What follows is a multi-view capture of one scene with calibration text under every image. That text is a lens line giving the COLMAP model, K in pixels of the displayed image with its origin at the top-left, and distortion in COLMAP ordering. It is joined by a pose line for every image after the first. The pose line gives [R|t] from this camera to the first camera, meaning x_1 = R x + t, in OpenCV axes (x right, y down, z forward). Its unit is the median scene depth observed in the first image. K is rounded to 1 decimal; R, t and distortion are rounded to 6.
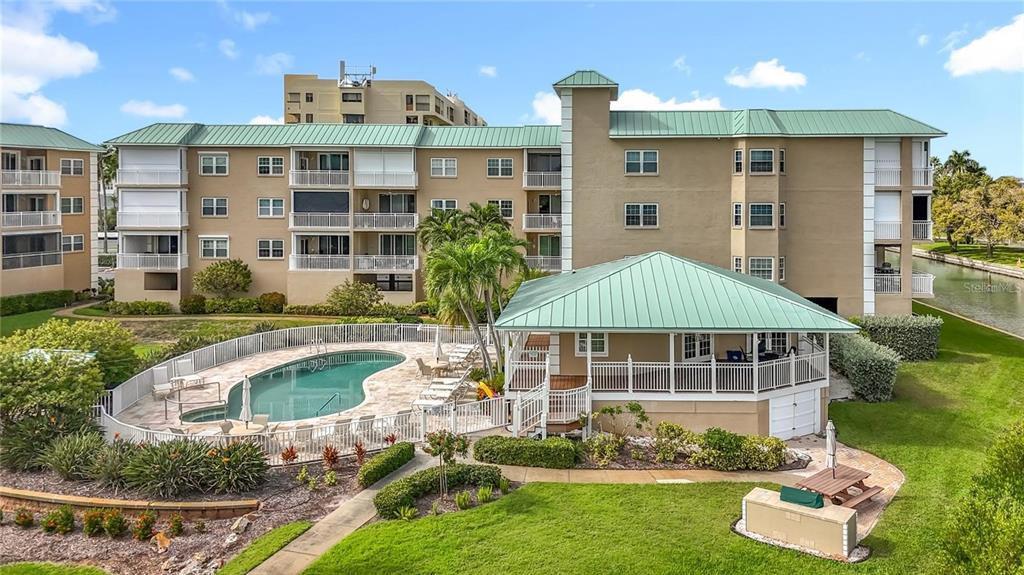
lens RADIAL K [[780.7, 0, 586.3], [0, 780.7, 205.2], [0, 0, 1]] dist [0.038982, -0.008277]
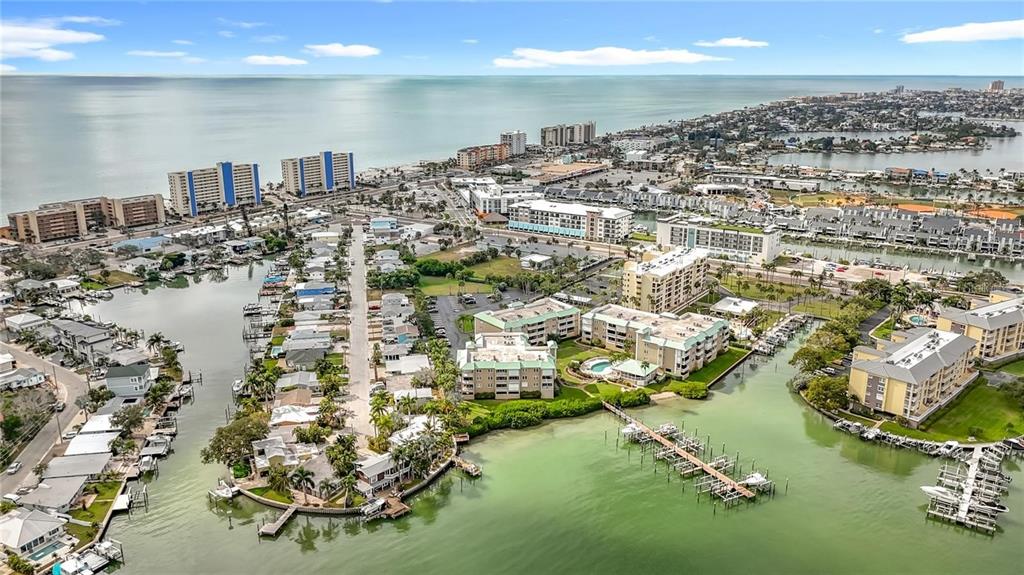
lens RADIAL K [[770.4, 0, 512.0], [0, 770.4, 287.5], [0, 0, 1]] dist [0.073929, -0.131213]
pose [[0.805505, 0.160324, -0.570490, 2.325698], [-0.013274, 0.967346, 0.253110, -1.793510], [0.592441, -0.196309, 0.781330, -3.931696]]
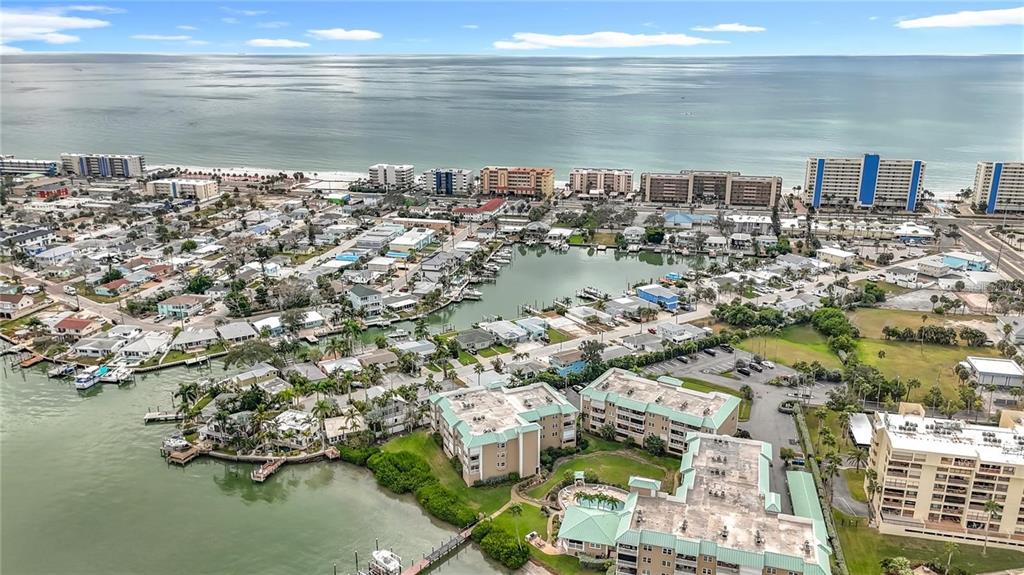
lens RADIAL K [[770.8, 0, 512.0], [0, 770.8, 287.5], [0, 0, 1]] dist [0.037683, -0.006860]
pose [[-0.259944, 0.282758, -0.923297, 2.881503], [-0.025215, 0.953853, 0.299215, -1.850471], [0.965294, 0.101060, -0.240819, 1.001050]]
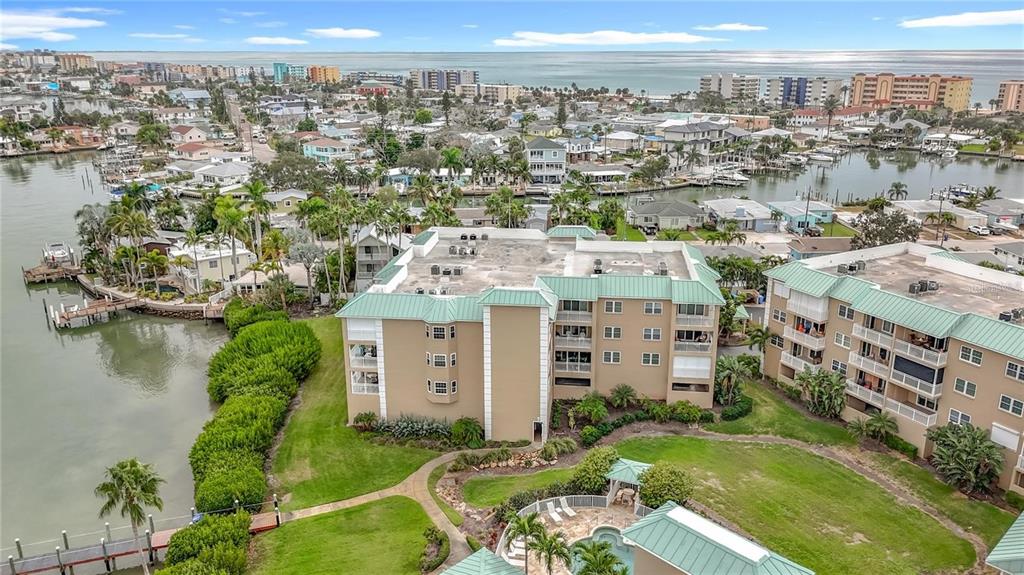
lens RADIAL K [[770.4, 0, 512.0], [0, 770.4, 287.5], [0, 0, 1]] dist [0.073929, -0.131213]
pose [[-0.710898, 0.204777, -0.672822, 0.443210], [-0.019361, 0.950611, 0.309780, -0.485817], [0.703028, 0.233249, -0.671823, 1.076688]]
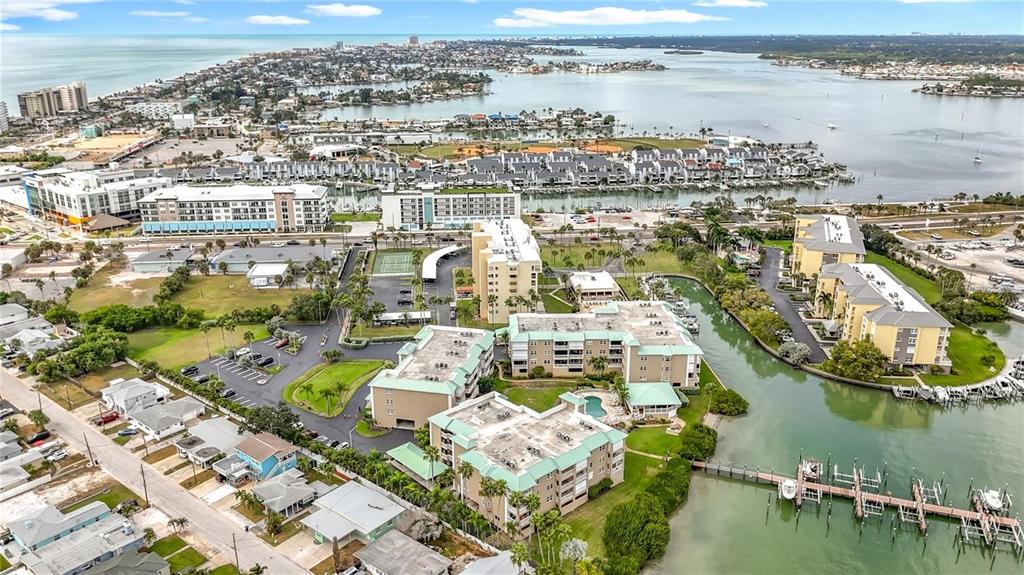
lens RADIAL K [[770.4, 0, 512.0], [0, 770.4, 287.5], [0, 0, 1]] dist [0.073929, -0.131213]
pose [[0.997698, -0.022108, 0.064107, -0.853533], [0.002212, 0.955469, 0.295084, -1.547235], [-0.067776, -0.294263, 0.953318, -2.794579]]
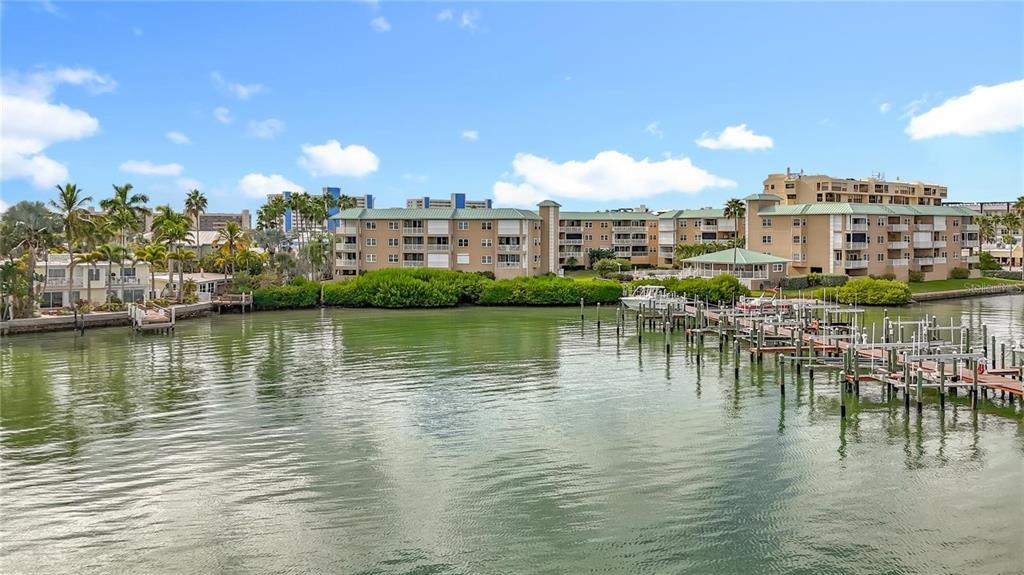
lens RADIAL K [[786.6, 0, 509.9], [0, 786.6, 244.9], [0, 0, 1]] dist [0.059617, -0.004139]
pose [[0.598531, 0.011300, -0.801020, 1.596259], [-0.016735, 0.999859, 0.001601, 0.036837], [0.800925, 0.012447, 0.598635, -1.385177]]
